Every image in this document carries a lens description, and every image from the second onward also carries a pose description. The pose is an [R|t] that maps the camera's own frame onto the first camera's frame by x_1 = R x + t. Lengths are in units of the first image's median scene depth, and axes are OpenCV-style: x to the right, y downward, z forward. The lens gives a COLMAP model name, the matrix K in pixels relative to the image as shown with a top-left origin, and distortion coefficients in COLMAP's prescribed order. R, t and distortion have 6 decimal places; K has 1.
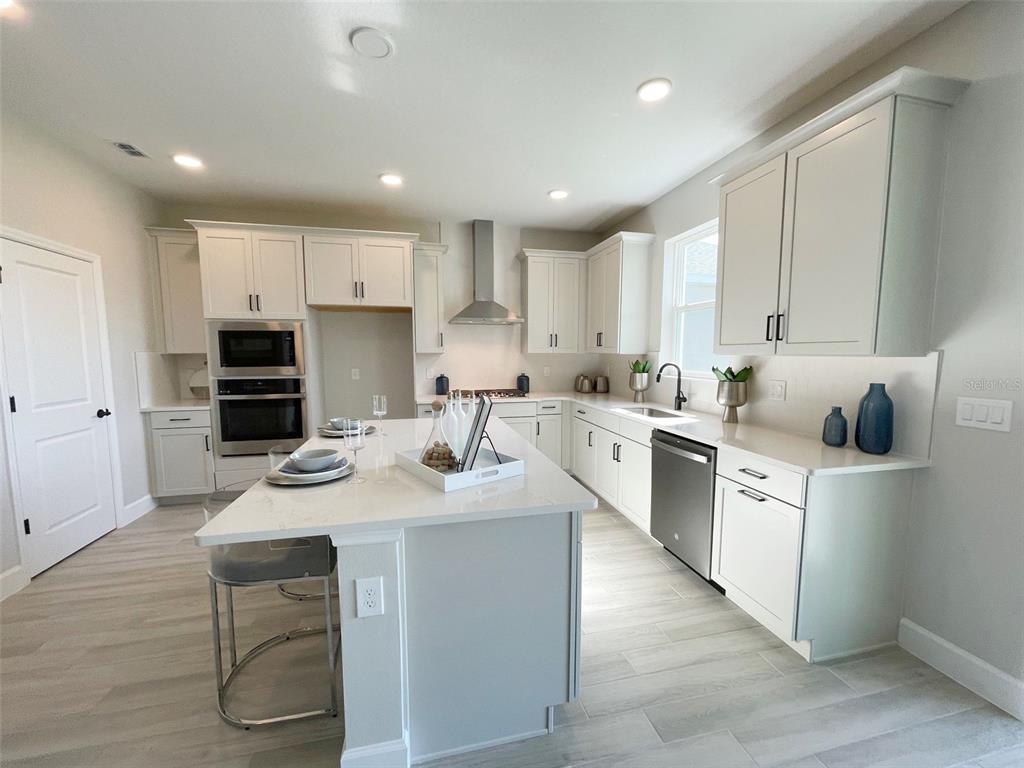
lens RADIAL K [[412.5, 0, 512.7], [0, 412.5, 392.0], [0, 0, 1]] dist [-0.001495, -0.000008]
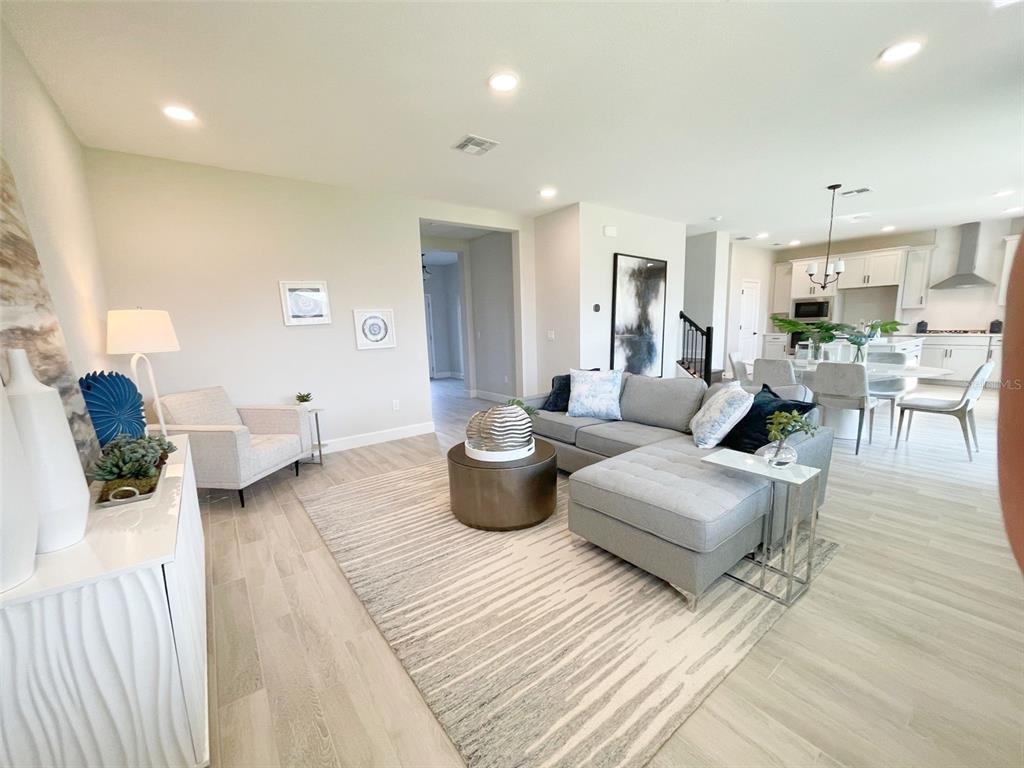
lens RADIAL K [[412.5, 0, 512.7], [0, 412.5, 392.0], [0, 0, 1]] dist [-0.001495, -0.000008]
pose [[0.404720, 0.140473, -0.903587, 0.916629], [-0.058908, 0.990083, 0.127534, 0.166192], [0.912541, 0.001613, 0.408981, -1.572190]]
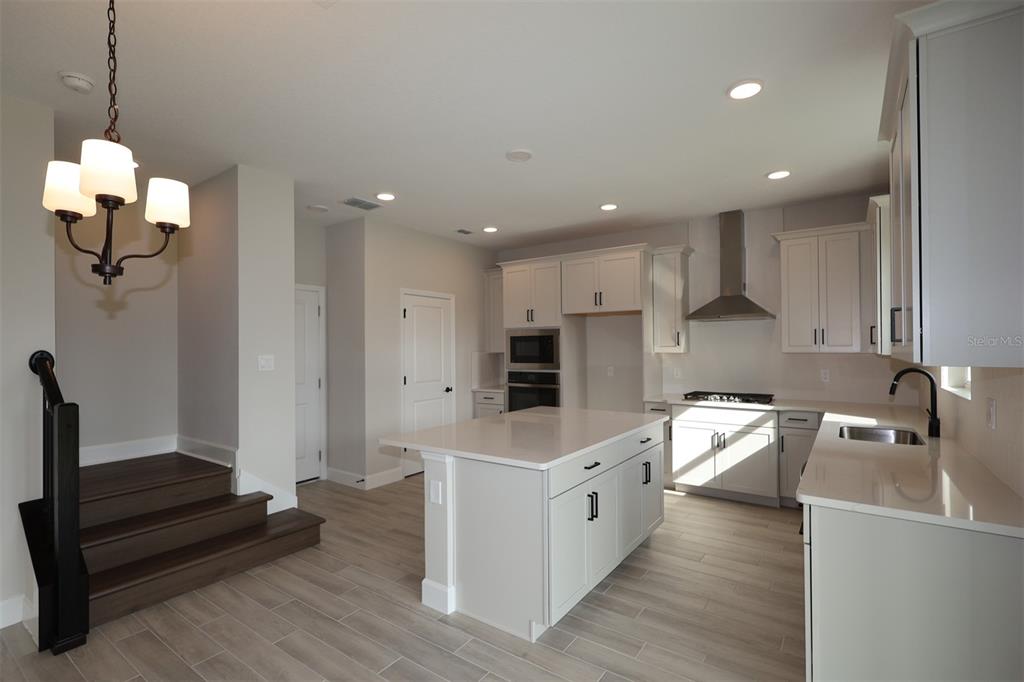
lens RADIAL K [[476.6, 0, 512.1], [0, 476.6, 345.6], [0, 0, 1]] dist [0.004122, -0.000423]
pose [[0.662840, -0.007760, -0.748721, 0.503762], [-0.064672, 0.995616, -0.067573, -0.008730], [0.745963, 0.093211, 0.659432, -0.065833]]
